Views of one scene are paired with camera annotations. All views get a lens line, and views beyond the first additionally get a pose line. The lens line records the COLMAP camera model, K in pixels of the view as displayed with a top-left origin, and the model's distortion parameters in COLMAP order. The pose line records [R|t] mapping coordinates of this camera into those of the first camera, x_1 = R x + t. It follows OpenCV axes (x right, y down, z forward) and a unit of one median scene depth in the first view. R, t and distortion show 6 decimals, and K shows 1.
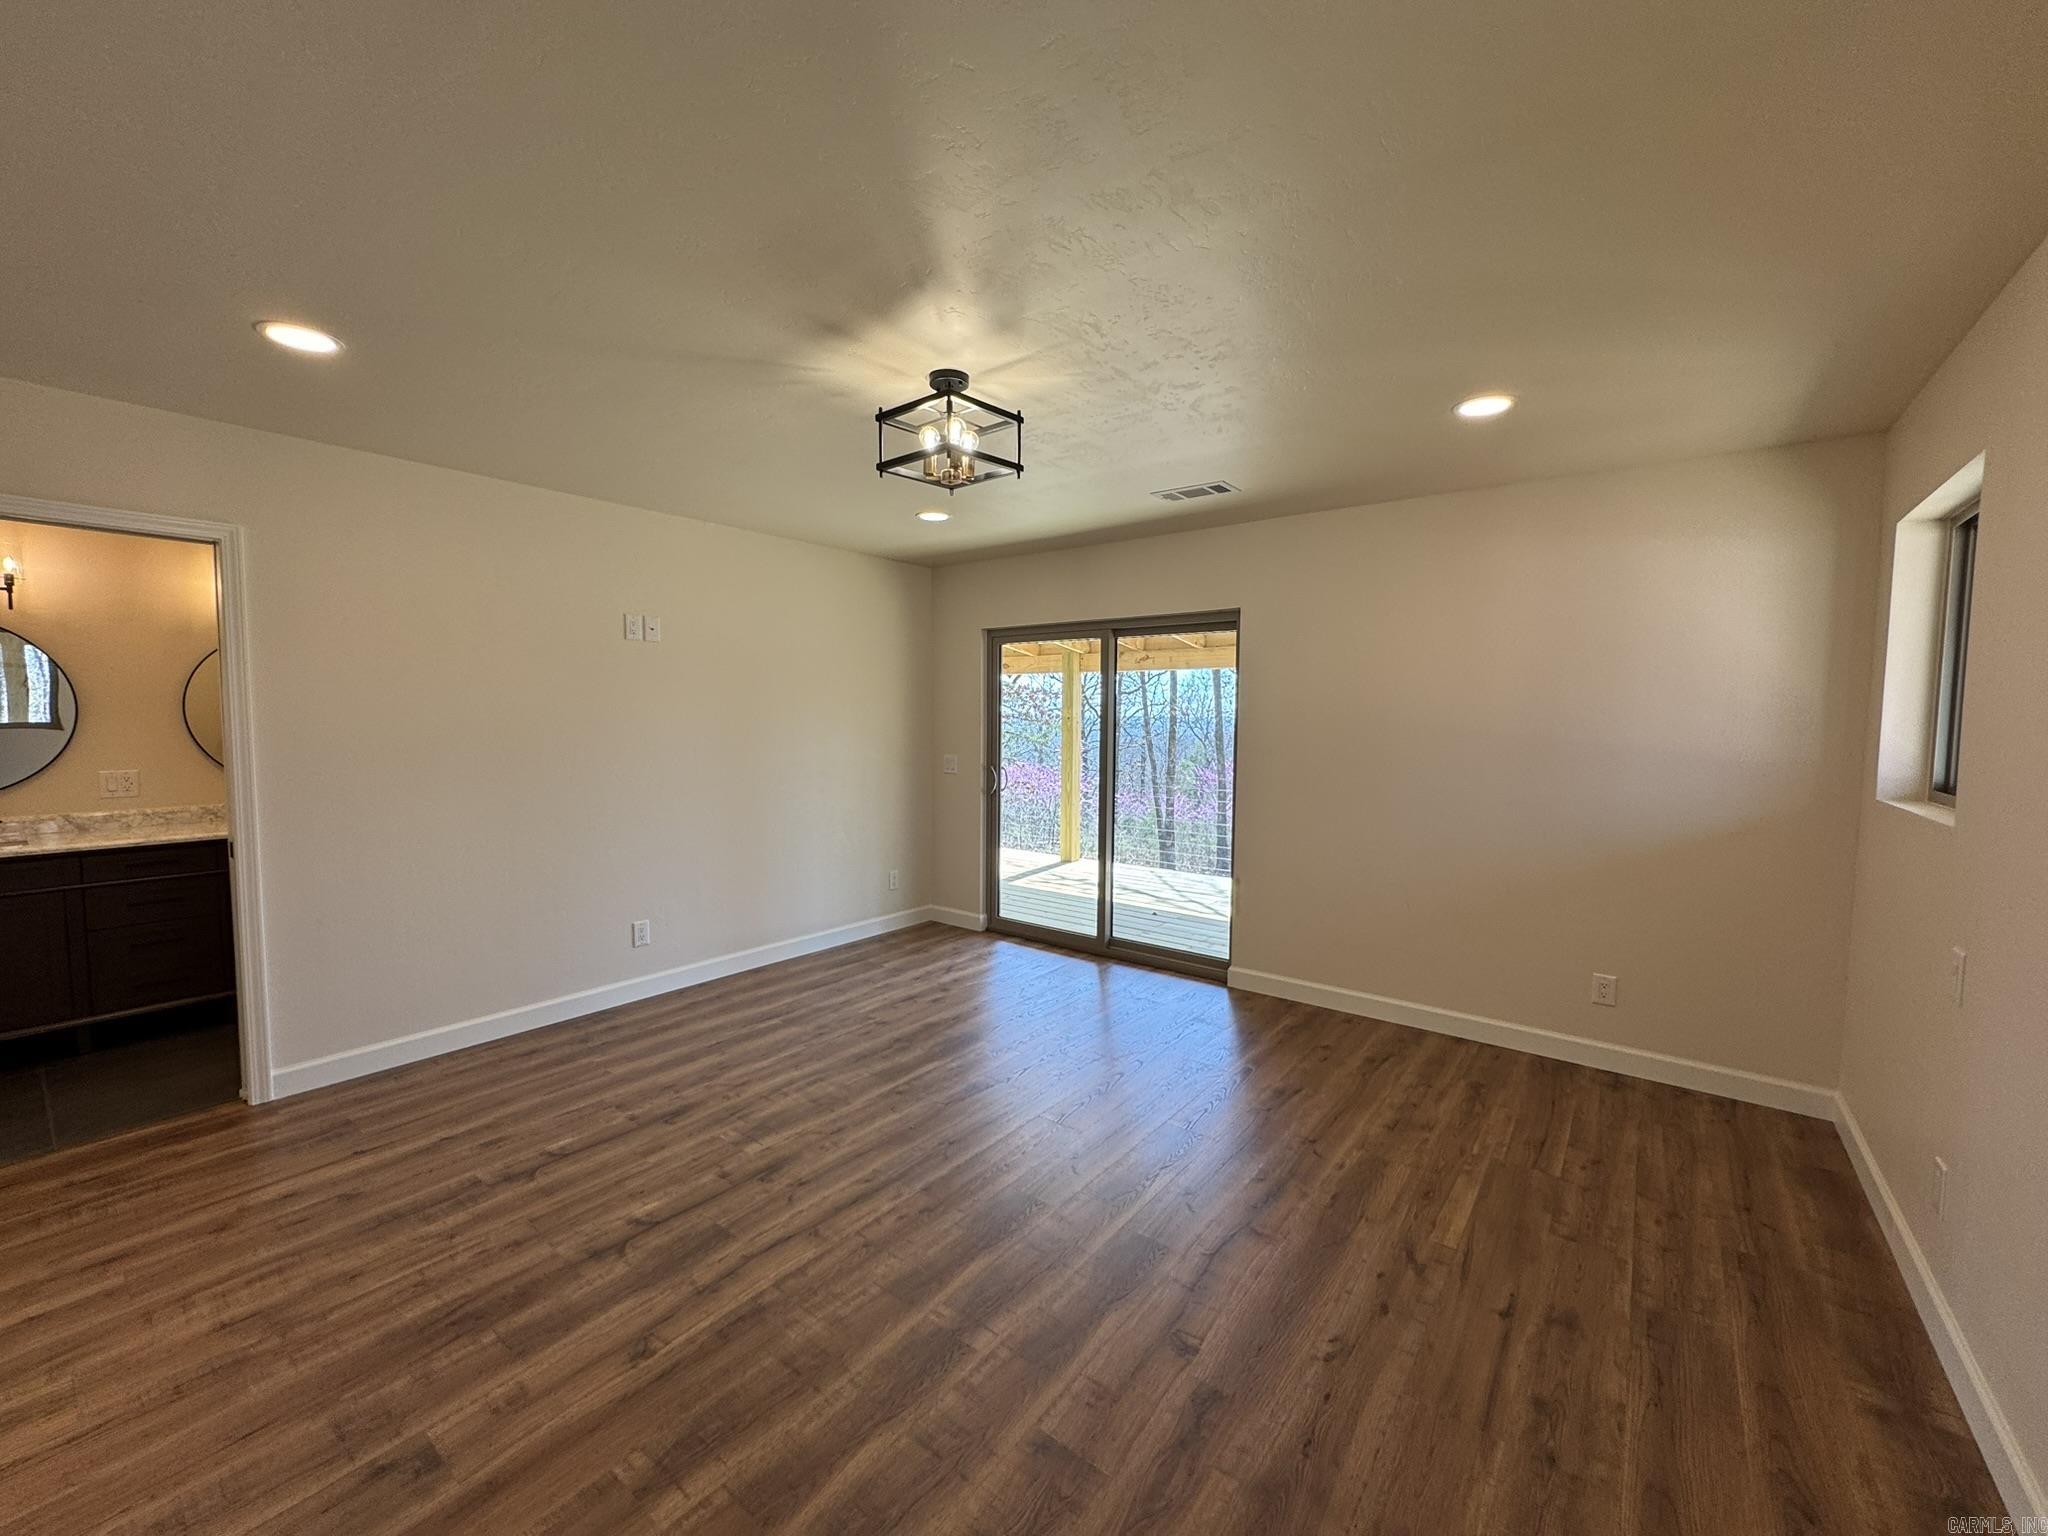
lens RADIAL K [[814.0, 0, 1028.5], [0, 814.0, 764.4], [0, 0, 1]] dist [-0.002034, 0.000206]
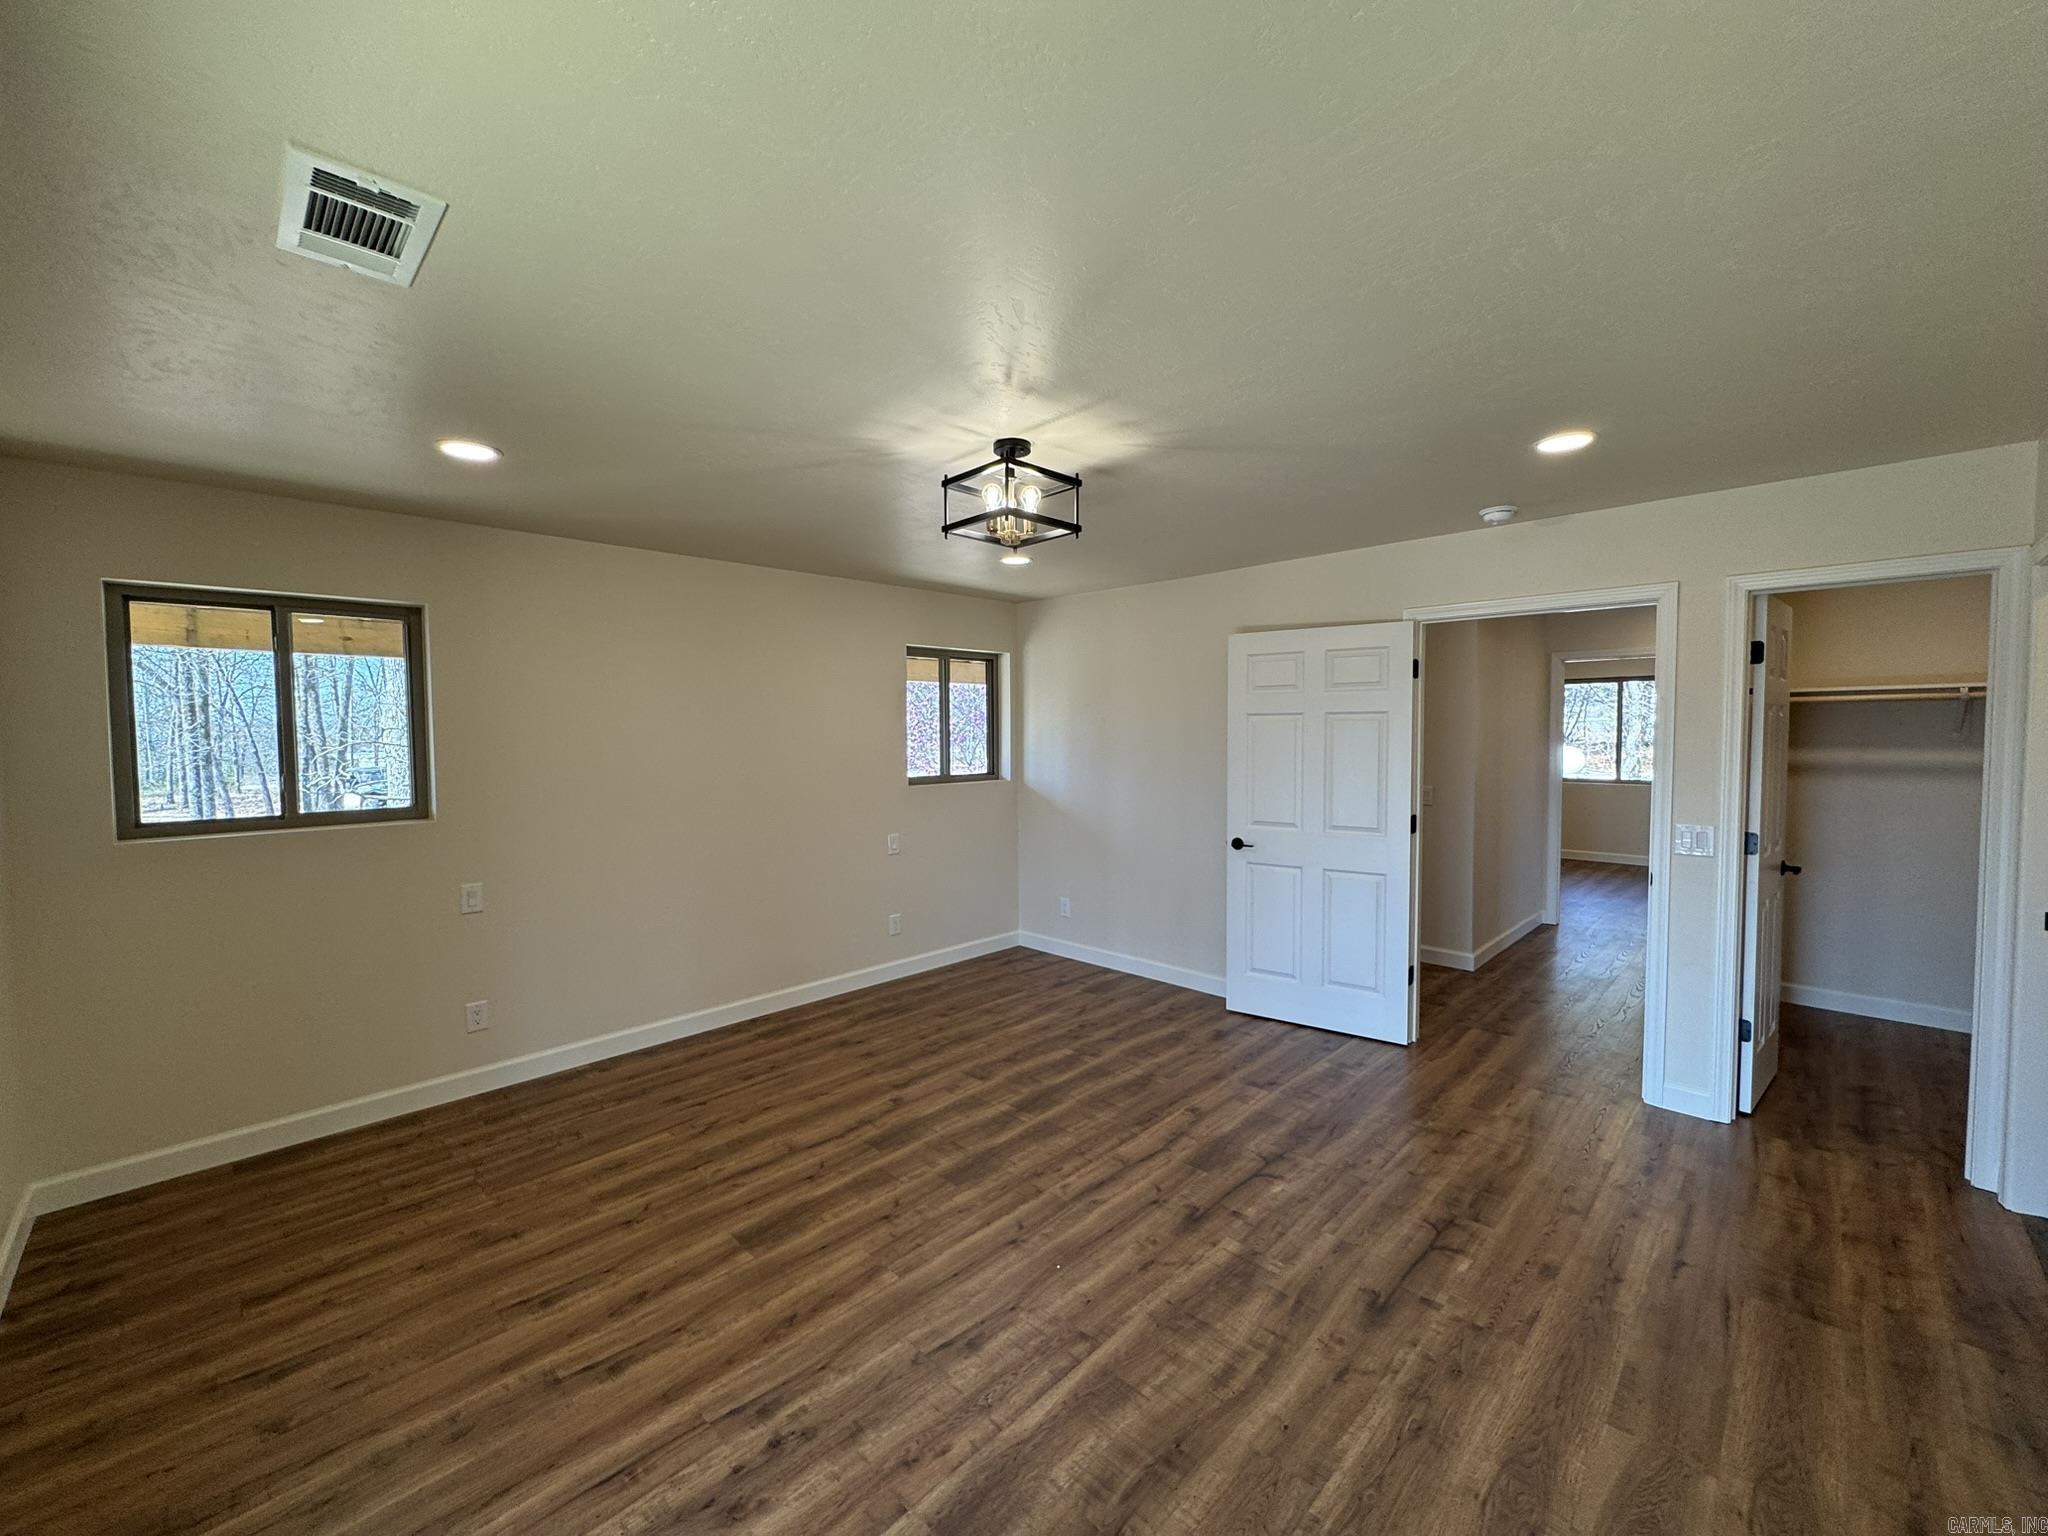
lens RADIAL K [[814.0, 0, 1023.8], [0, 814.0, 766.1], [0, 0, 1]] dist [-0.002034, 0.000206]
pose [[-0.992258, -0.004926, 0.124098, -0.239395], [0.008721, 0.993983, 0.109191, -0.172220], [-0.123889, 0.109428, -0.986244, 2.028322]]
